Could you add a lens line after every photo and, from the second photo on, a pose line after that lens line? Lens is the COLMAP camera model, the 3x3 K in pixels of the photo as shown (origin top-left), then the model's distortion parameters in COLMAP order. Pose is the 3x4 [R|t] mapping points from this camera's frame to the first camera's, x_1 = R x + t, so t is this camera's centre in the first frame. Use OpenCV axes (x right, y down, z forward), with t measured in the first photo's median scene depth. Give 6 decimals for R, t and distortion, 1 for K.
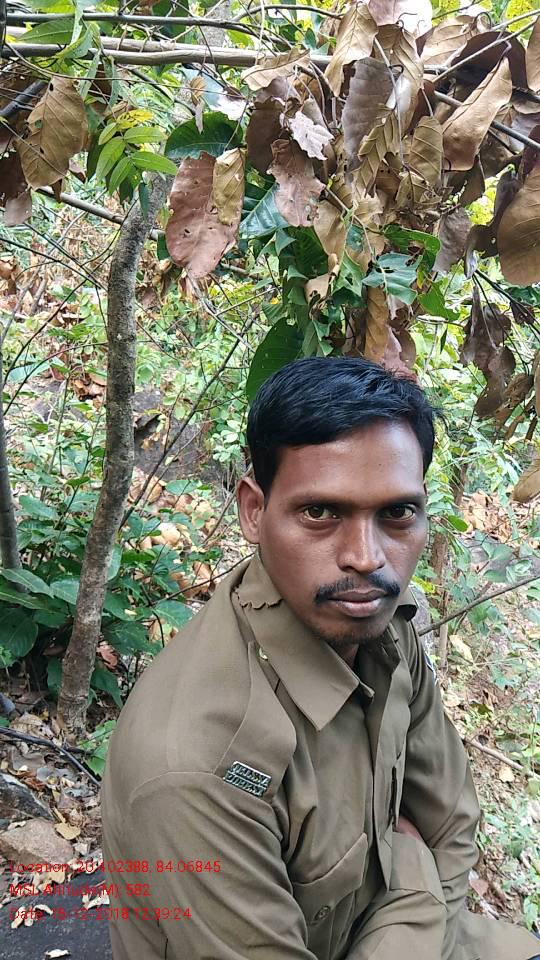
lens RADIAL K [[711.9, 0, 270.0], [0, 711.9, 480.0], [0, 0, 1]] dist [0.148503, -0.303380]
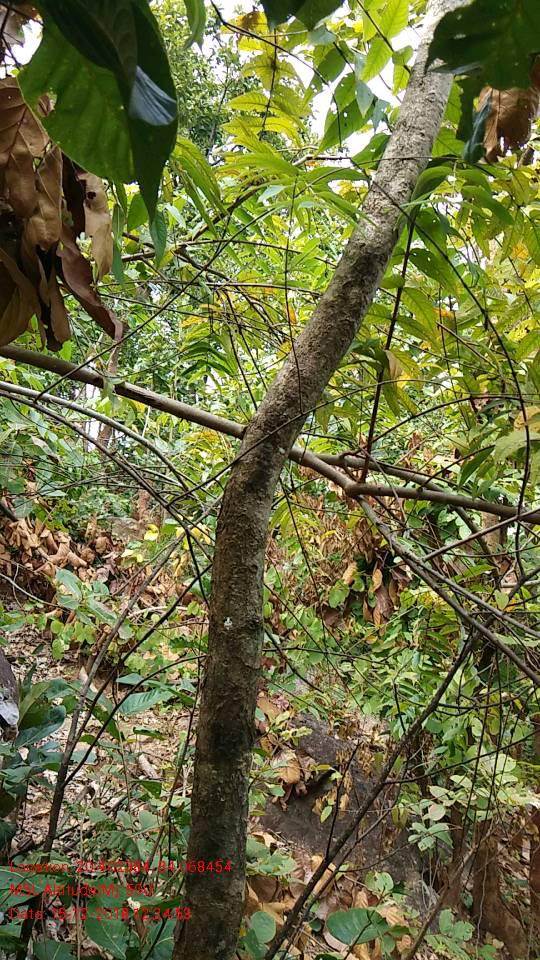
lens RADIAL K [[711.9, 0, 270.0], [0, 711.9, 480.0], [0, 0, 1]] dist [0.148503, -0.303380]
pose [[0.967708, -0.039030, -0.249034, -0.050709], [-0.075963, 0.896860, -0.435743, -0.069781], [0.240355, 0.440590, 0.864934, 0.498984]]
